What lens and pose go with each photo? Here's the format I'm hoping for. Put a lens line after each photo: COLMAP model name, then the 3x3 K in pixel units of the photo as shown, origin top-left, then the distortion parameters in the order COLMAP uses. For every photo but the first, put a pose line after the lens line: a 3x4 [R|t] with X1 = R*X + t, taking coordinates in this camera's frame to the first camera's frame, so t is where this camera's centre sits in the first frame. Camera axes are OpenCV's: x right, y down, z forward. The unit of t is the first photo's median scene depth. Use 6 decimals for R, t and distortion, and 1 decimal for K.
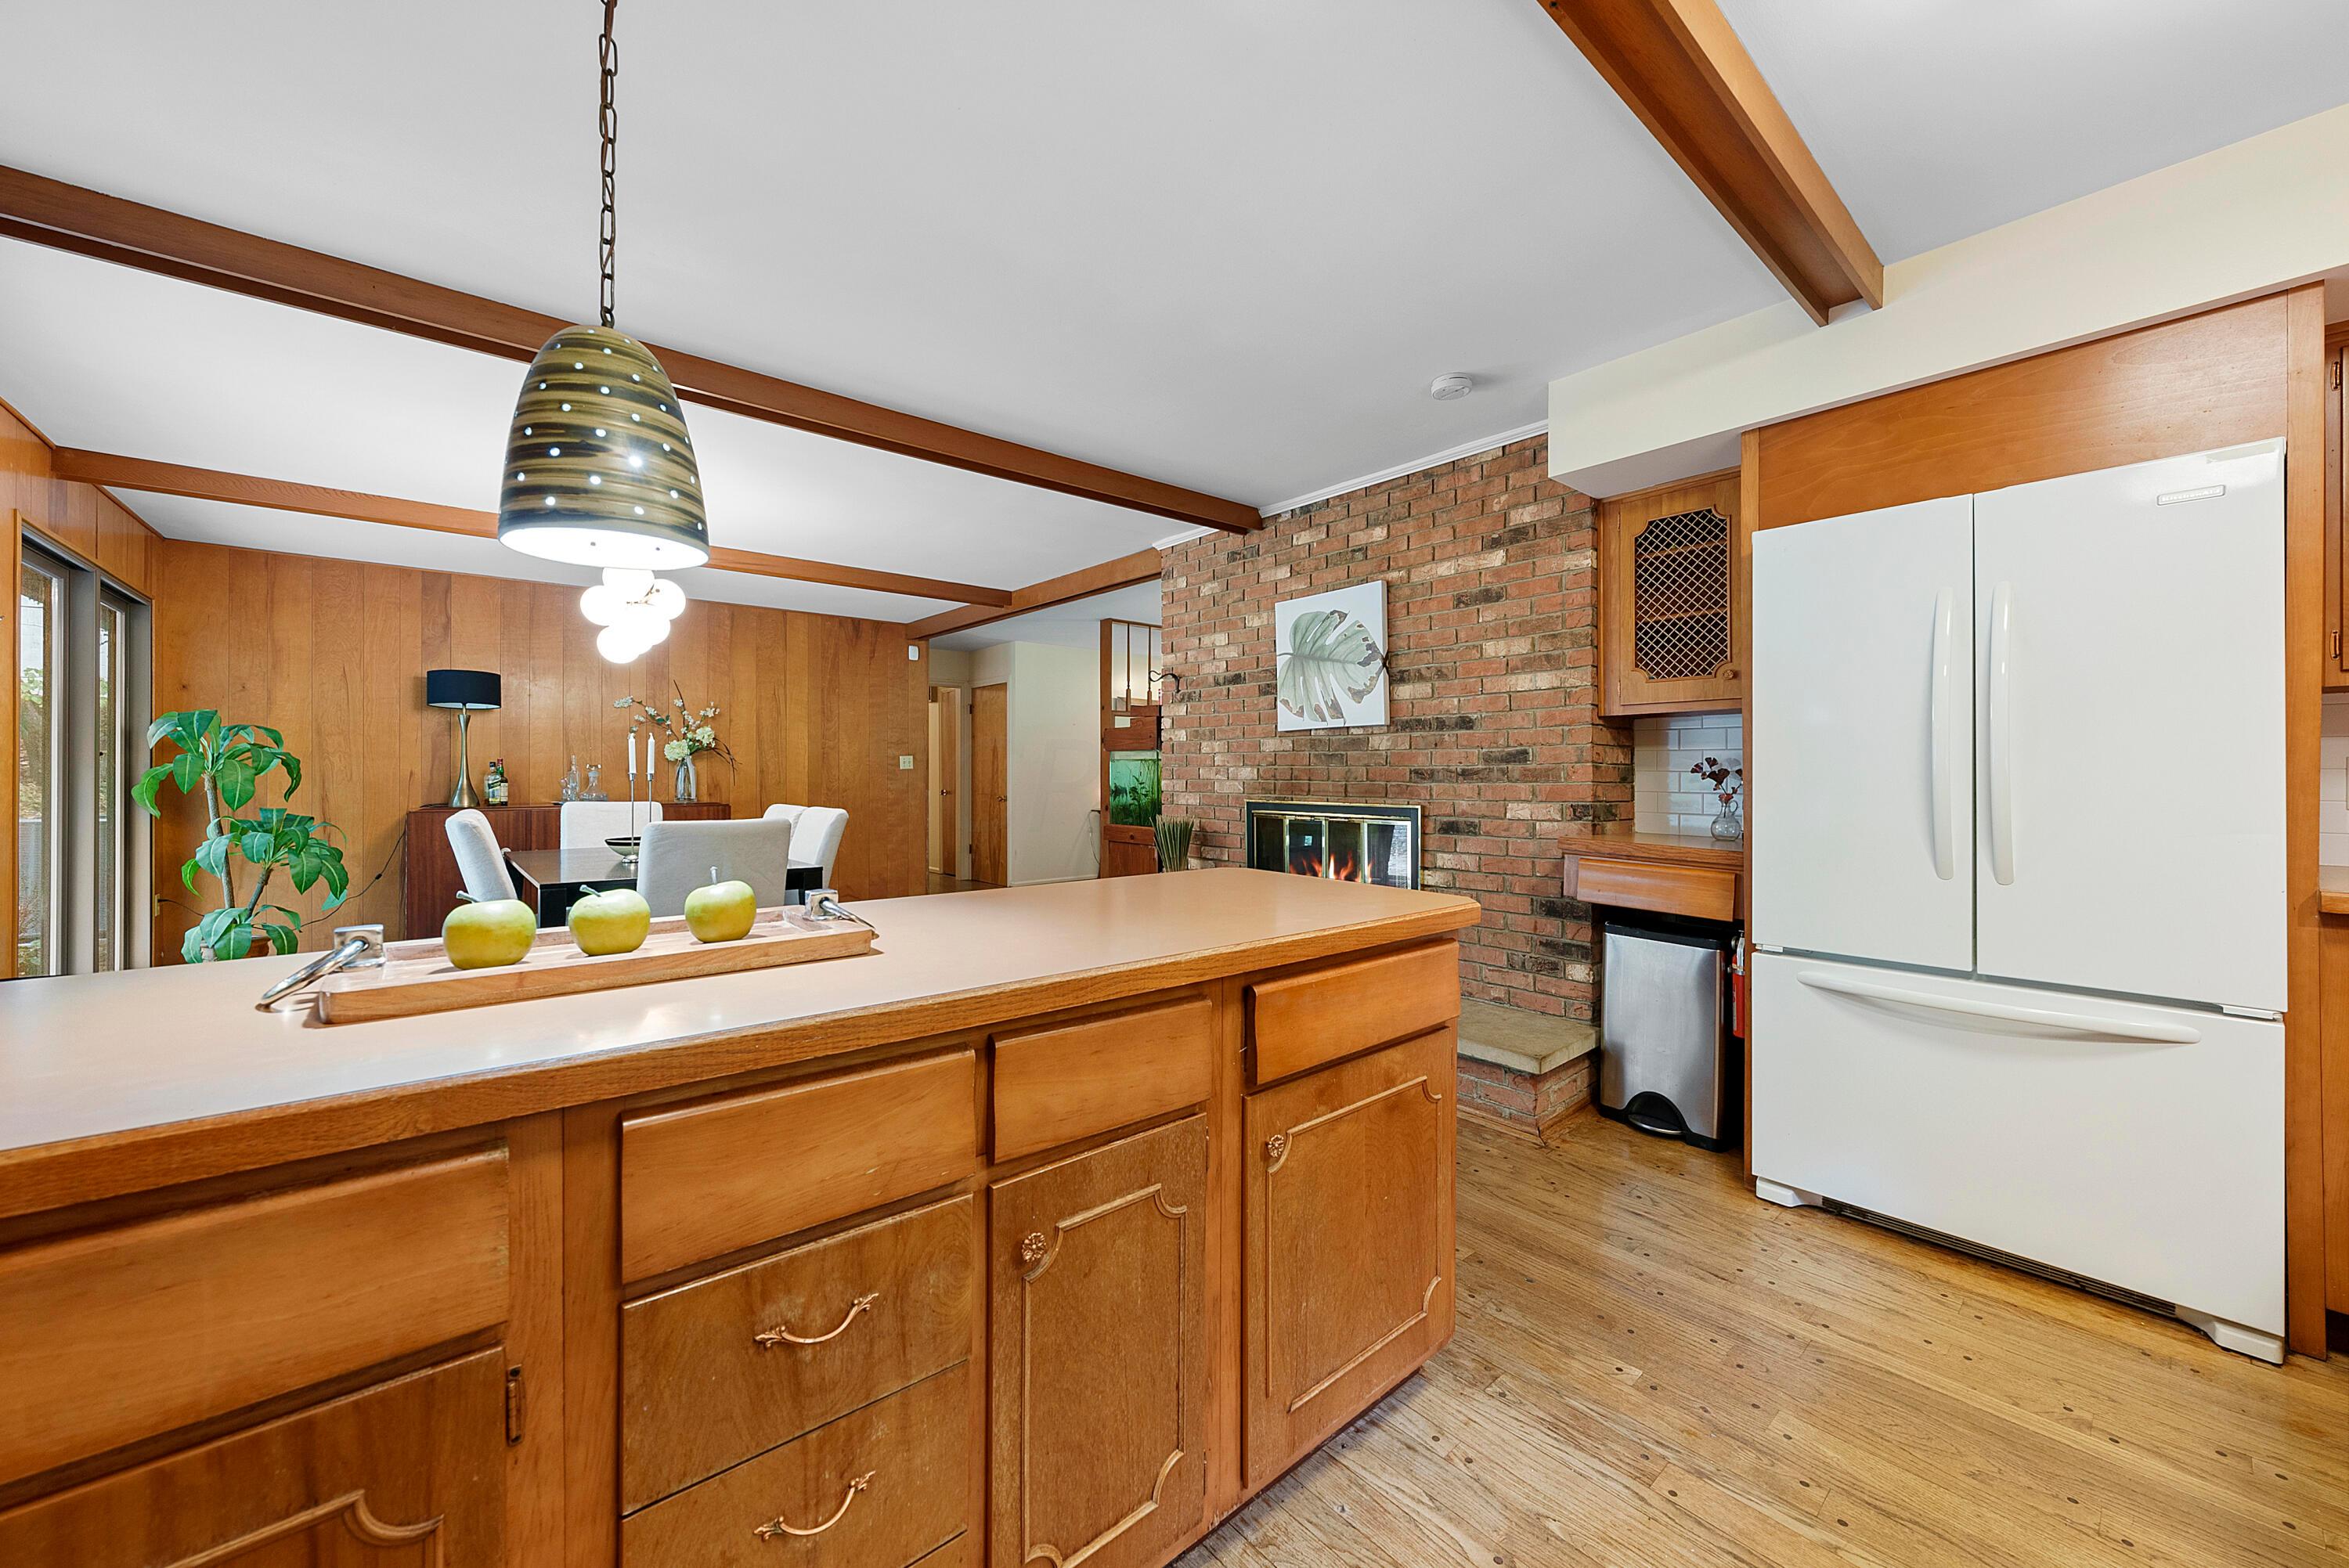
lens RADIAL K [[870.2, 0, 1175.8], [0, 870.2, 776.4], [0, 0, 1]] dist [0.001517, -0.000001]
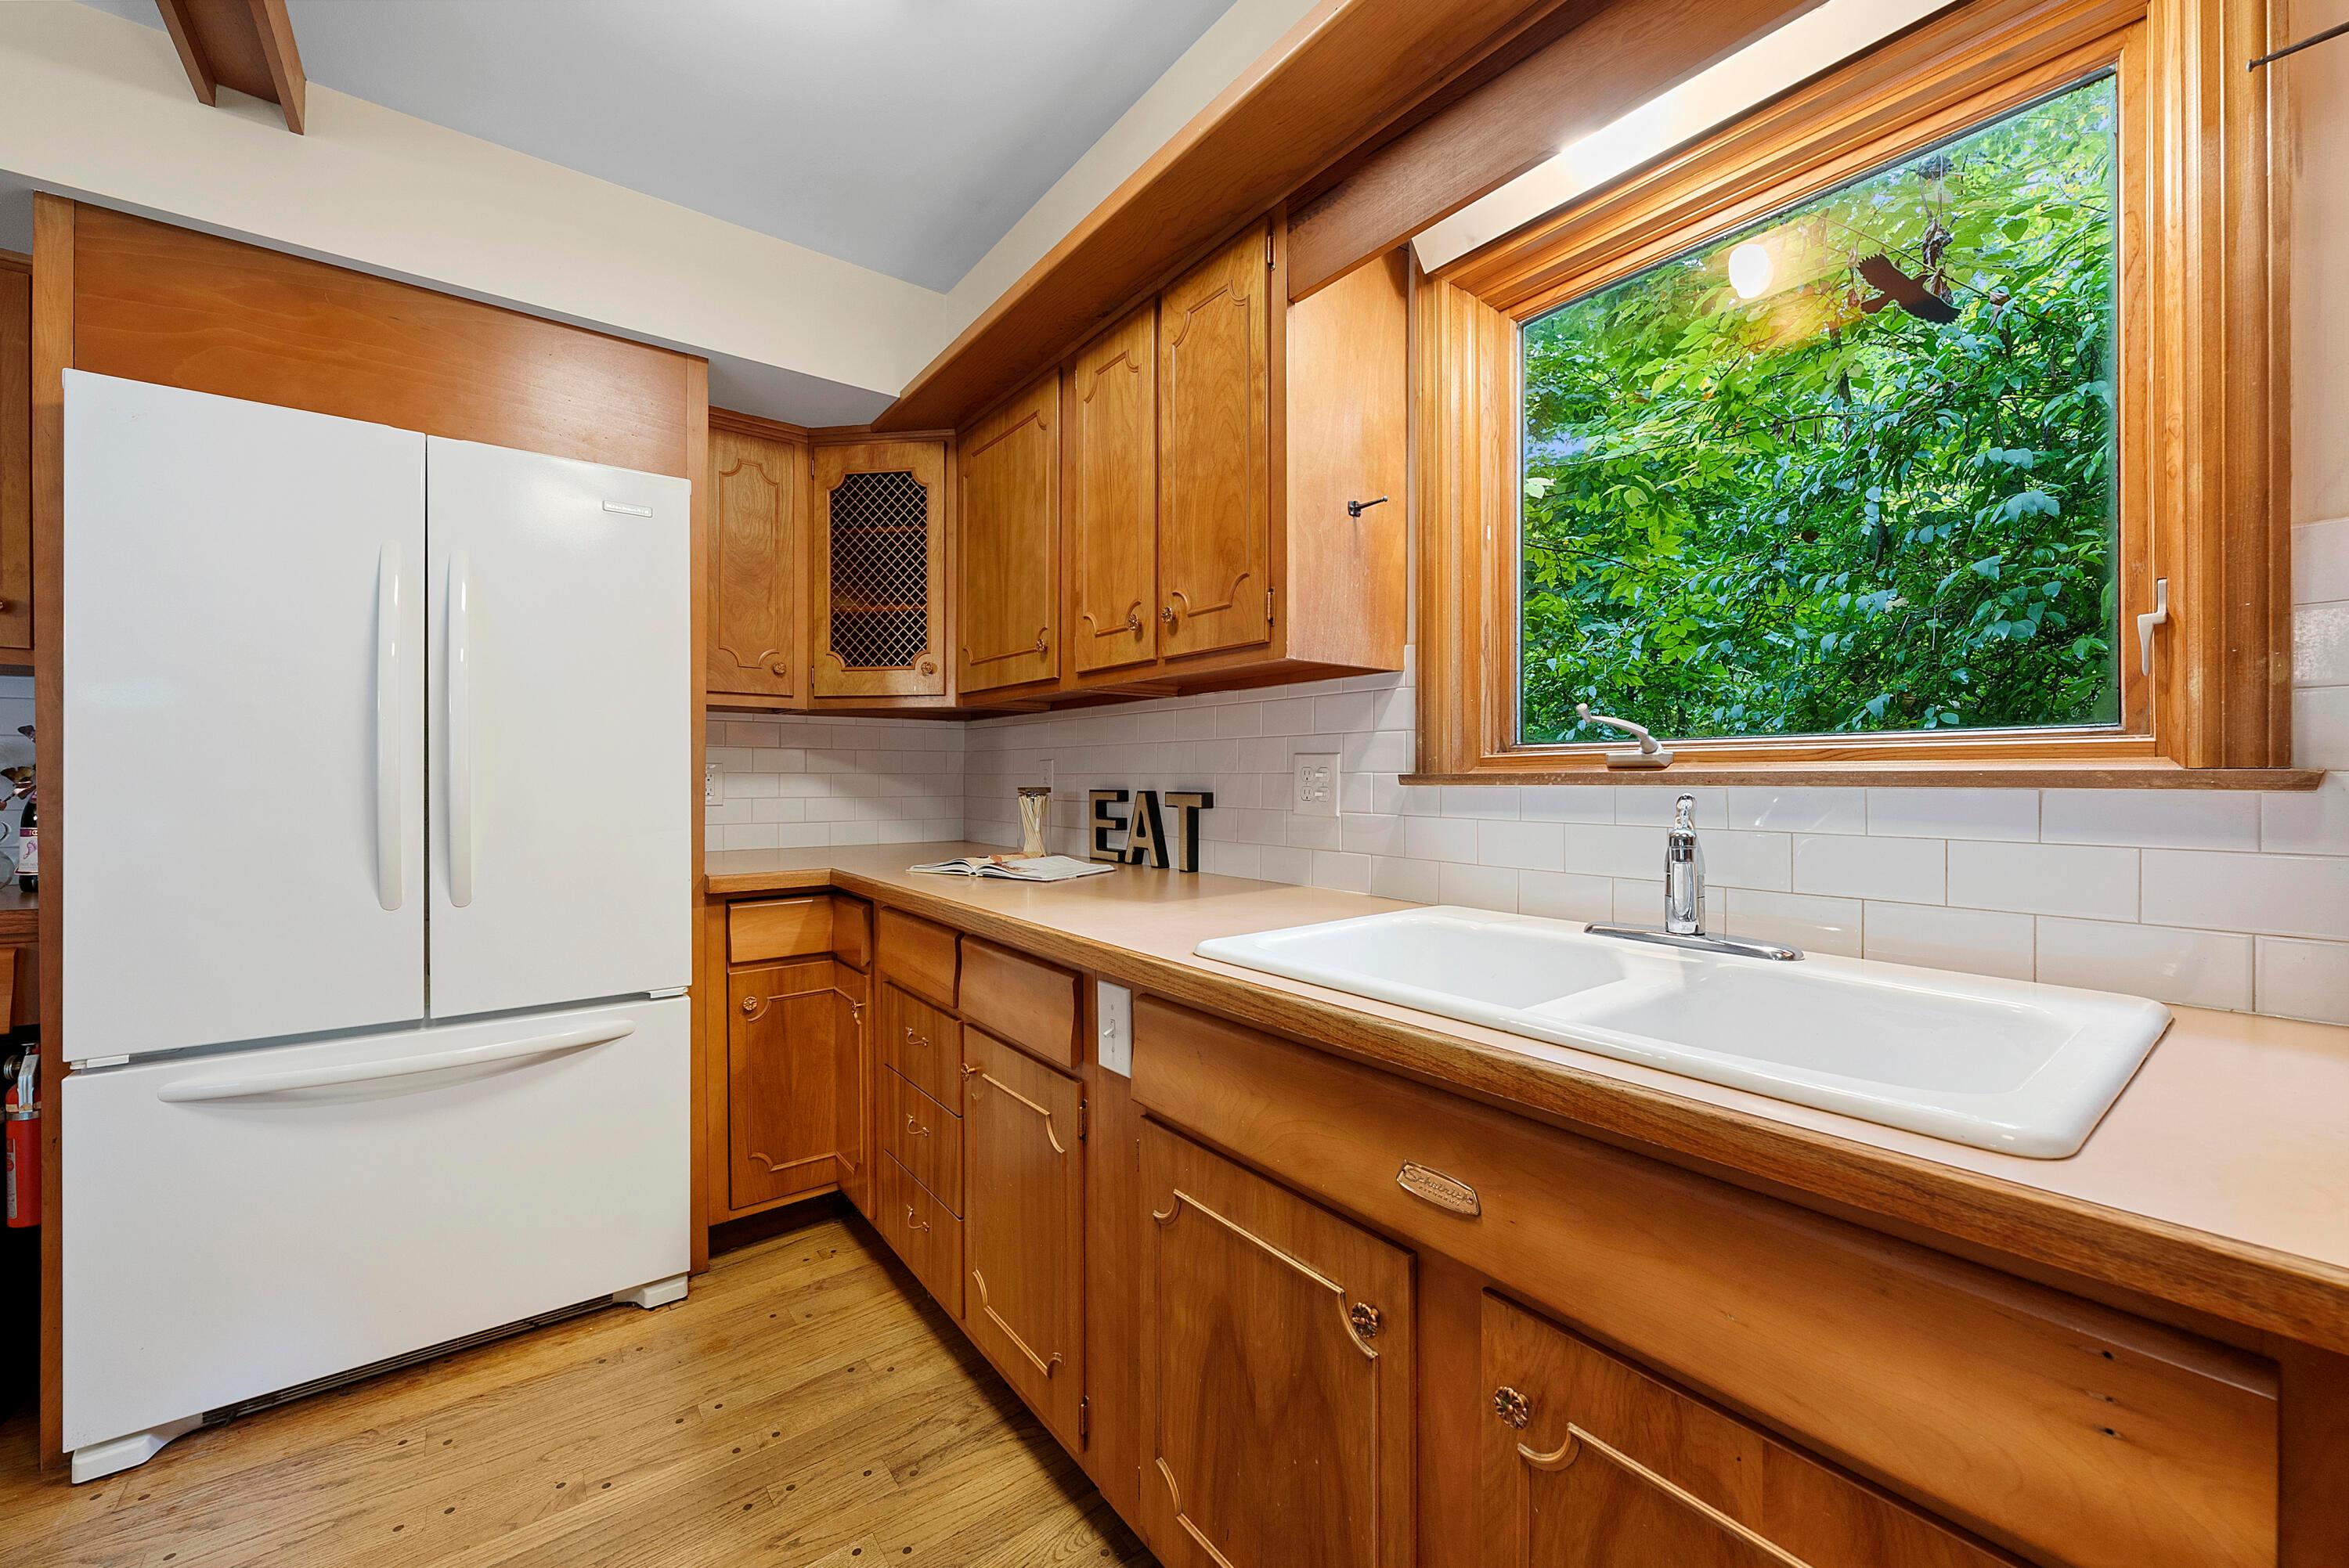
lens RADIAL K [[913.1, 0, 1173.0], [0, 913.1, 774.2], [0, 0, 1]] dist [0.004167, 0.000405]
pose [[0.051895, -0.002203, 0.998650, 0.087201], [0.001658, 0.999996, 0.002120, -0.006596], [-0.998651, 0.001546, 0.051899, 0.246898]]
